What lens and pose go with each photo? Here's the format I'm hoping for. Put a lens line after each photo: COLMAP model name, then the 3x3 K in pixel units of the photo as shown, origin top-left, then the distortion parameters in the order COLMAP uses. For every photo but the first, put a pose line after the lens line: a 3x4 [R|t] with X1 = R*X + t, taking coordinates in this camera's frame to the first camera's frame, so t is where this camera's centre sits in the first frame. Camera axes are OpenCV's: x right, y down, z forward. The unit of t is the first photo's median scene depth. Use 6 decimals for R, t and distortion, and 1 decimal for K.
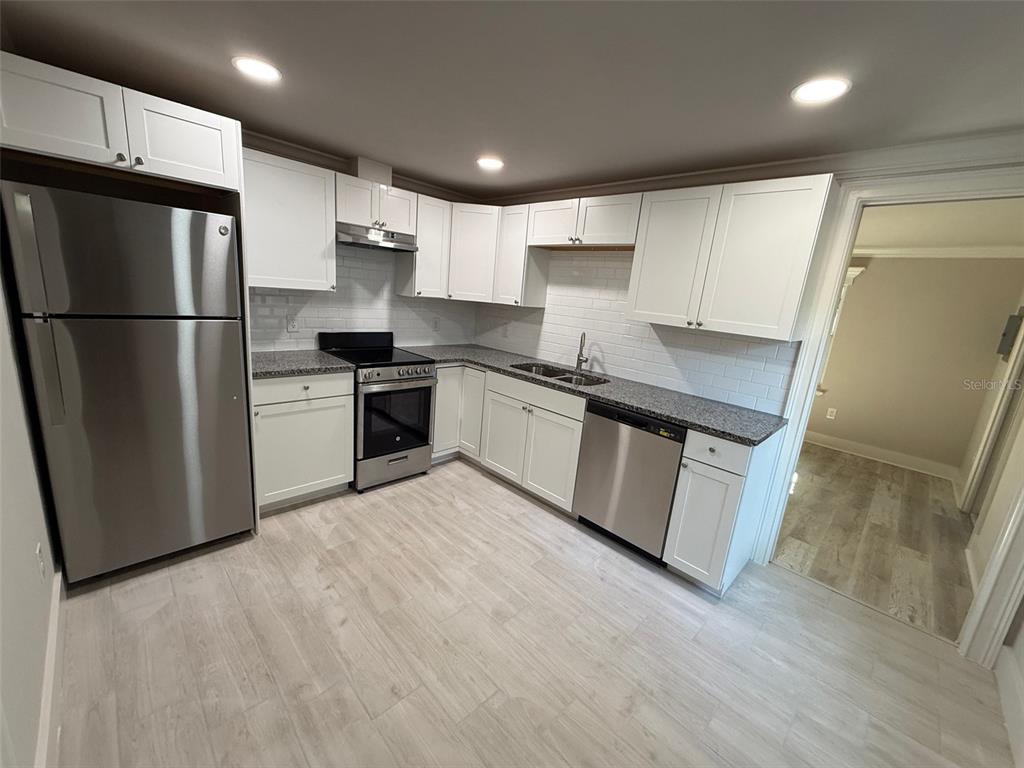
lens RADIAL K [[406.8, 0, 509.0], [0, 406.8, 382.6], [0, 0, 1]] dist [-0.000941, -0.000431]
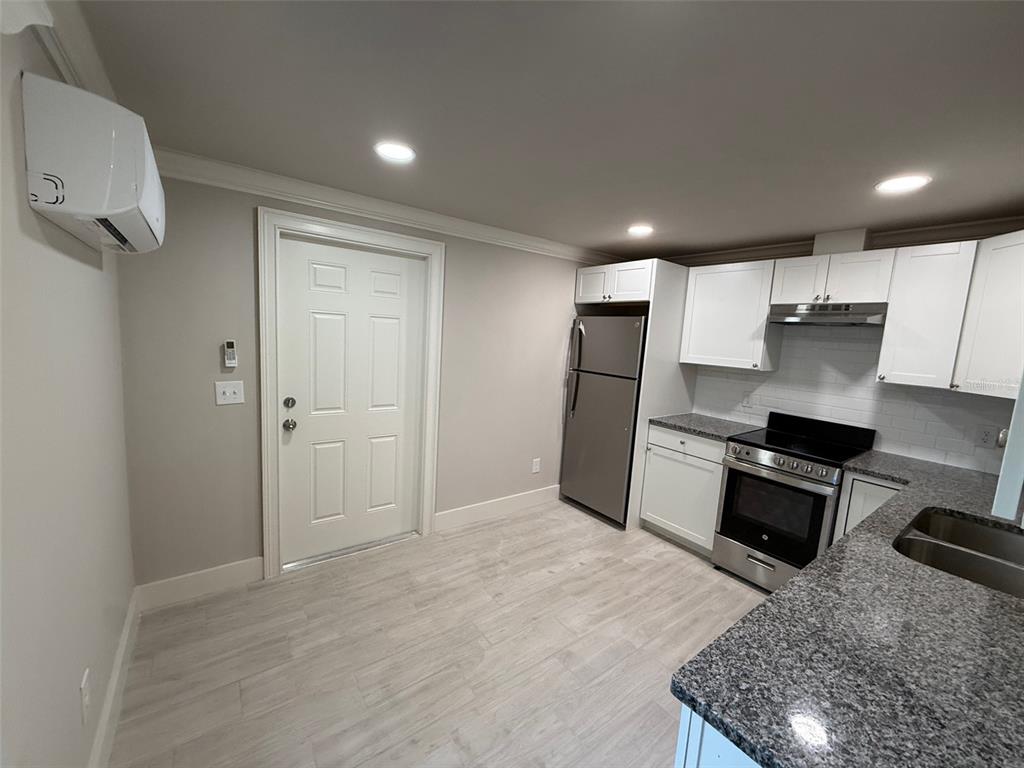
lens RADIAL K [[406.8, 0, 511.5], [0, 406.8, 381.5], [0, 0, 1]] dist [-0.000941, -0.000431]
pose [[-0.132683, 0.023064, -0.990890, 0.791602], [-0.288049, 0.955683, 0.060816, -0.090594], [0.948379, 0.293494, -0.120160, 0.624736]]
